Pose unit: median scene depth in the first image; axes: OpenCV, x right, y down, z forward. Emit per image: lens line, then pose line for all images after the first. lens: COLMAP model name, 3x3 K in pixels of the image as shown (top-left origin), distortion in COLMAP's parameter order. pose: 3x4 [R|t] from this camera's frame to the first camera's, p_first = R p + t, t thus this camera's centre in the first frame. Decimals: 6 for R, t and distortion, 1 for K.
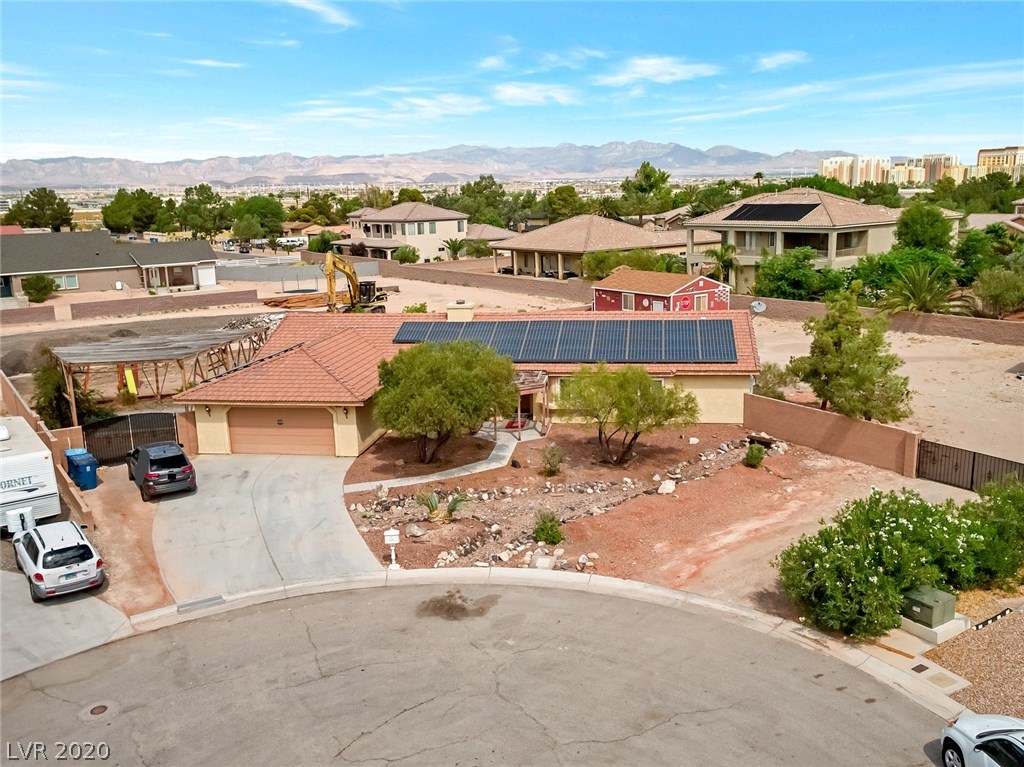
lens RADIAL K [[886.9, 0, 517.9], [0, 886.9, 377.6], [0, 0, 1]] dist [0.004314, -0.002907]
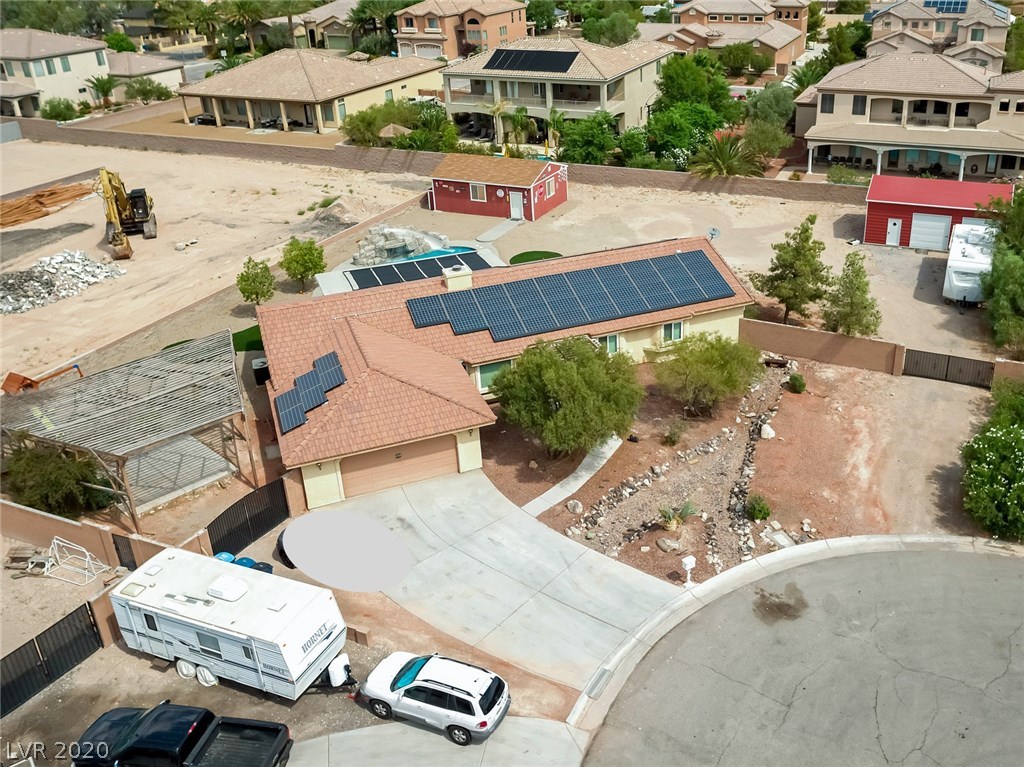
lens RADIAL K [[920.1, 0, 613.6], [0, 920.1, 342.2], [0, 0, 1]] dist [-0.000572, 0.003149]
pose [[0.842771, -0.216191, 0.492949, -0.561219], [0.106130, 0.964560, 0.241579, -0.299025], [-0.527706, -0.151279, 0.835847, 0.058404]]
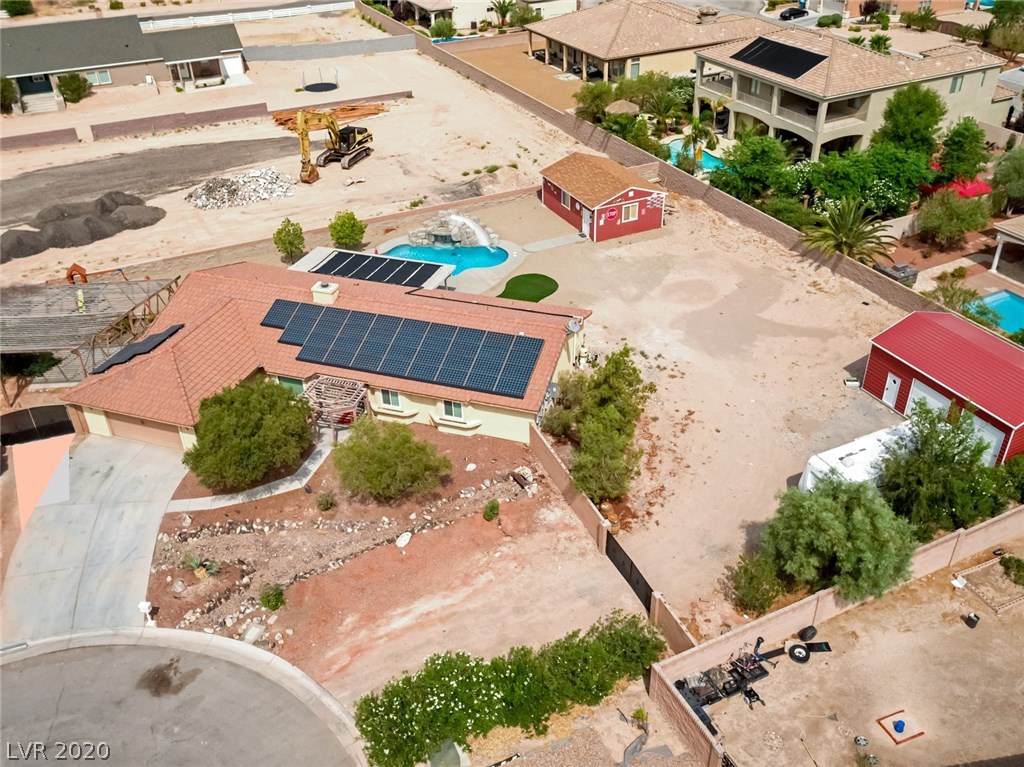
lens RADIAL K [[886.9, 0, 517.9], [0, 886.9, 377.6], [0, 0, 1]] dist [0.004314, -0.002907]
pose [[0.986184, 0.097982, -0.133570, 0.433456], [-0.042586, 0.929174, 0.367182, -0.511696], [0.160087, -0.356420, 0.920509, -0.047898]]
